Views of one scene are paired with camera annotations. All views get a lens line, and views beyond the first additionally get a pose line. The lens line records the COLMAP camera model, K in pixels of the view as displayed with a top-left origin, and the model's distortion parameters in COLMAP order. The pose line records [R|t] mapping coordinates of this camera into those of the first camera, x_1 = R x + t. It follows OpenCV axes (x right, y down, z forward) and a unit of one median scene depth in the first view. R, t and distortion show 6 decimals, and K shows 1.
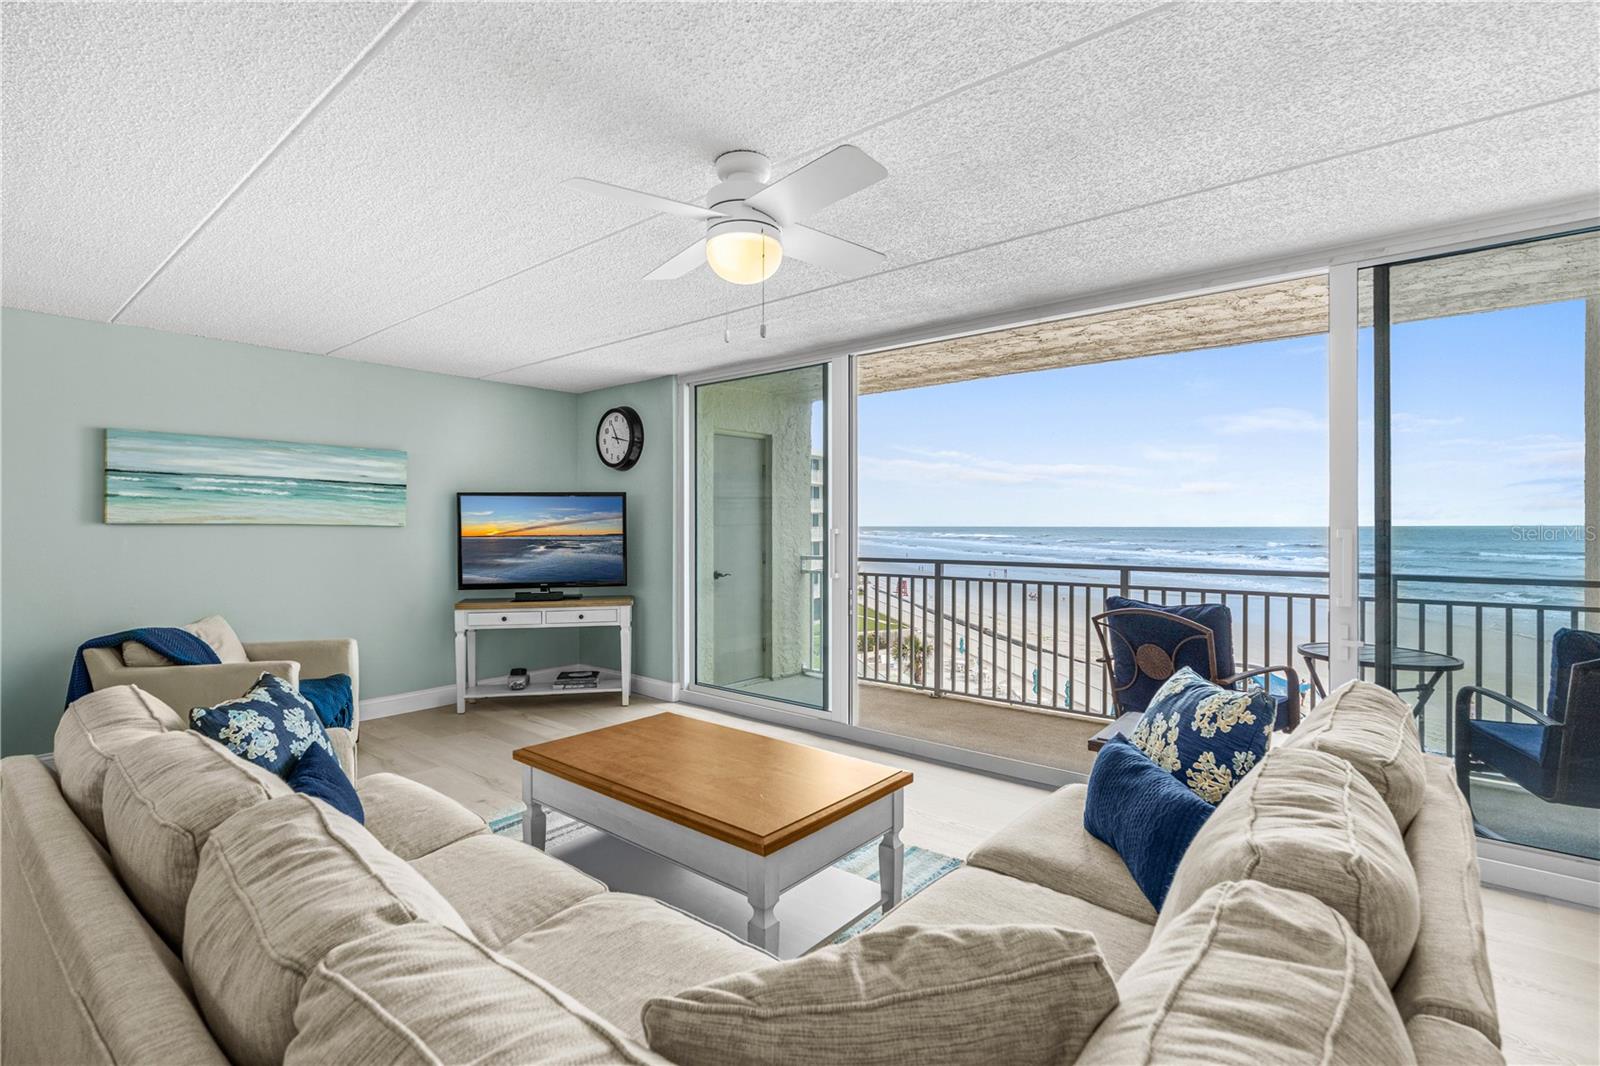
lens RADIAL K [[744.7, 0, 762.1], [0, 744.7, 526.2], [0, 0, 1]] dist [-0.009517, -0.000907]
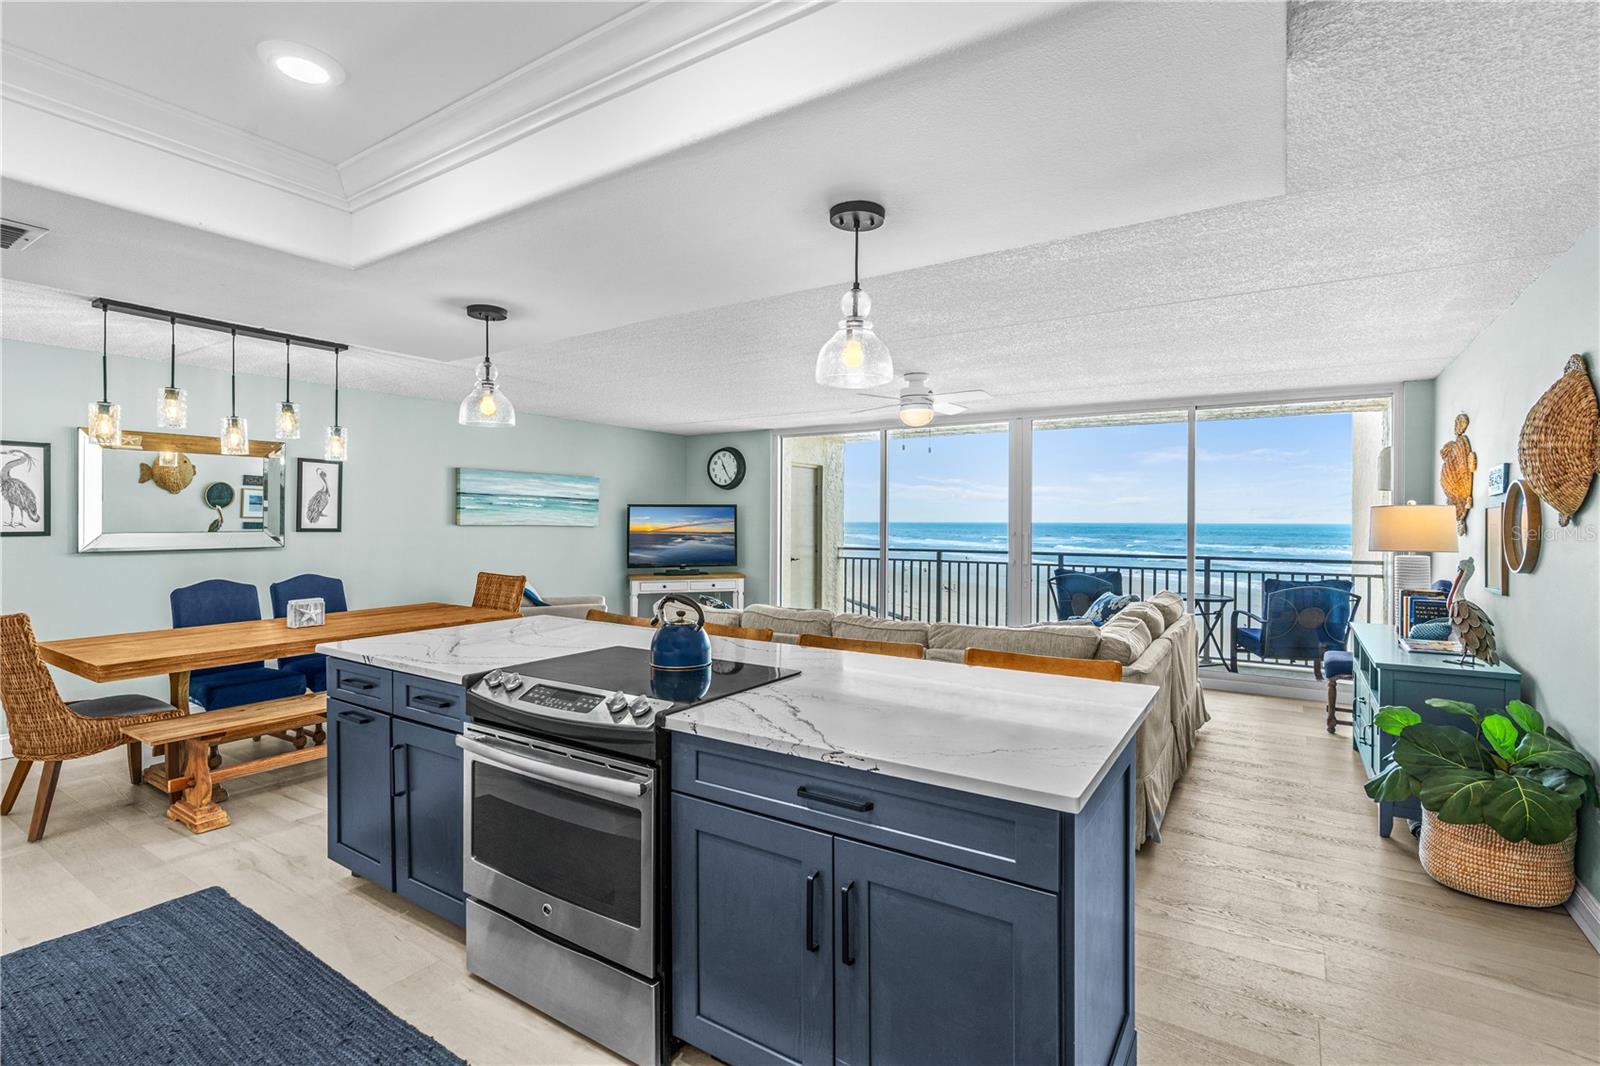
lens RADIAL K [[760.7, 0, 695.6], [0, 760.7, 523.0], [0, 0, 1]] dist [-0.003899, 0.001517]
pose [[0.998817, 0.004164, 0.048450, -0.363657], [-0.004383, 0.999981, 0.004424, -0.015411], [-0.048431, -0.004632, 0.998816, -0.592568]]
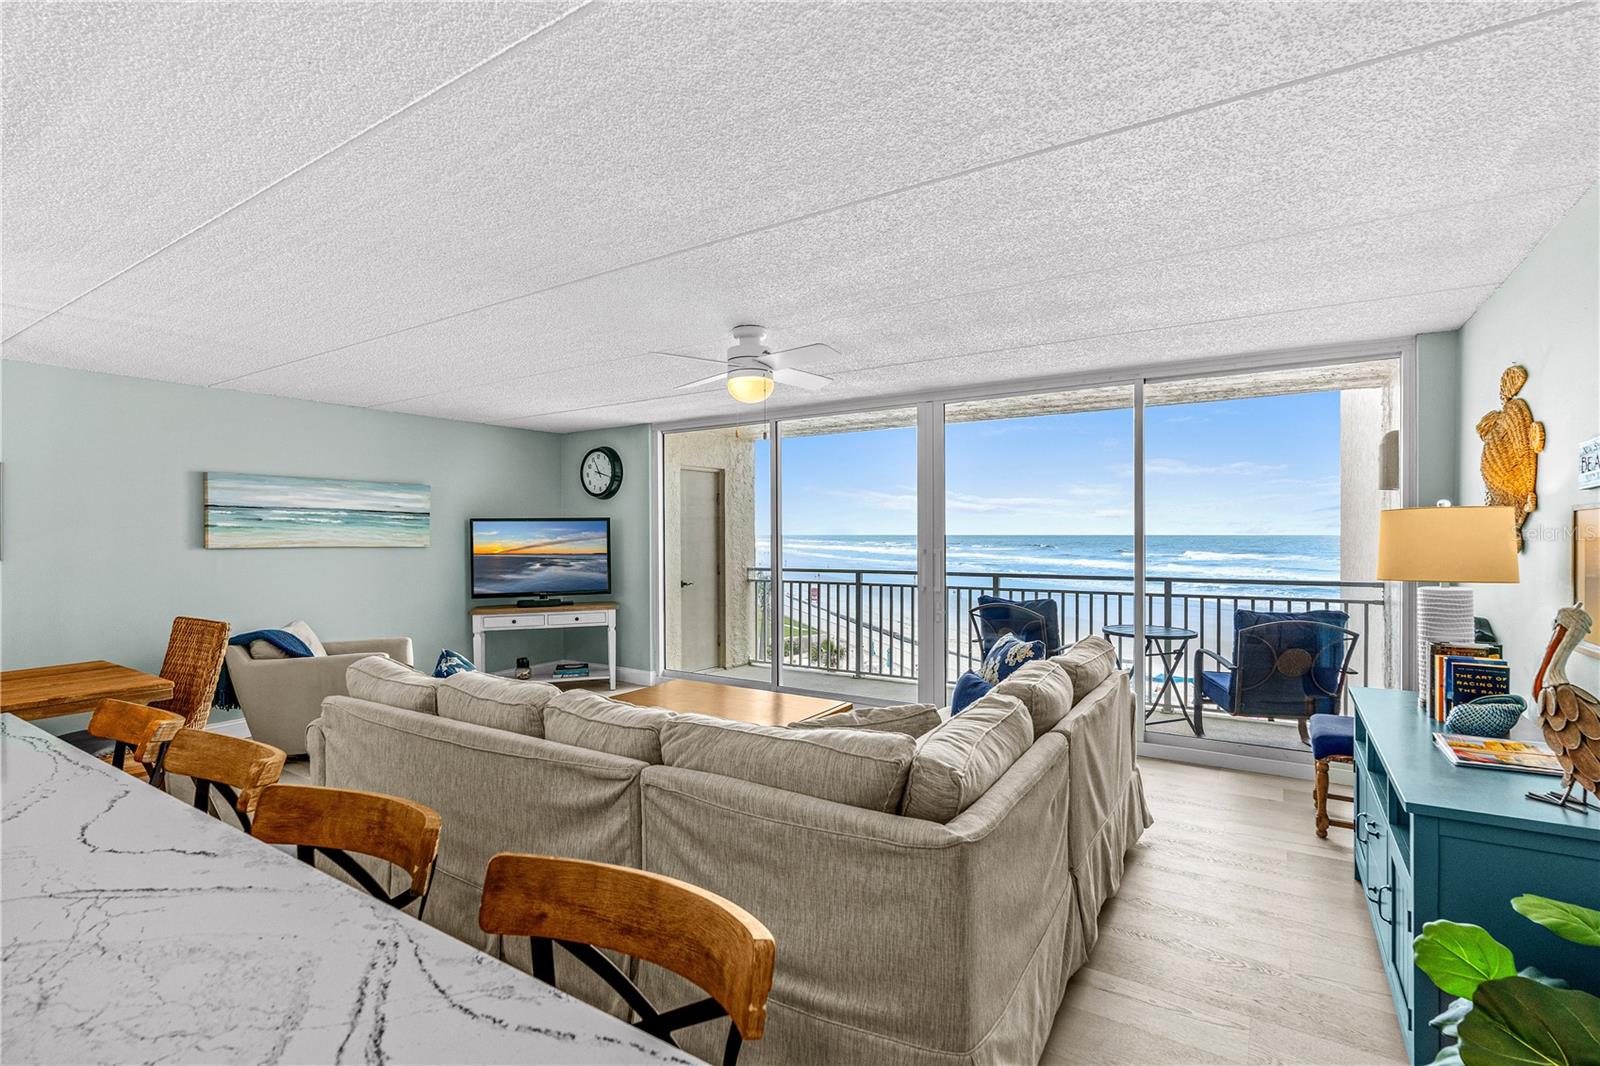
lens RADIAL K [[760.7, 0, 751.0], [0, 760.7, 540.9], [0, 0, 1]] dist [-0.003899, 0.001517]
pose [[0.994332, -0.006084, 0.106147, -0.089699], [0.005132, 0.999944, 0.009237, -0.018625], [-0.106197, -0.008640, 0.994308, -0.290835]]
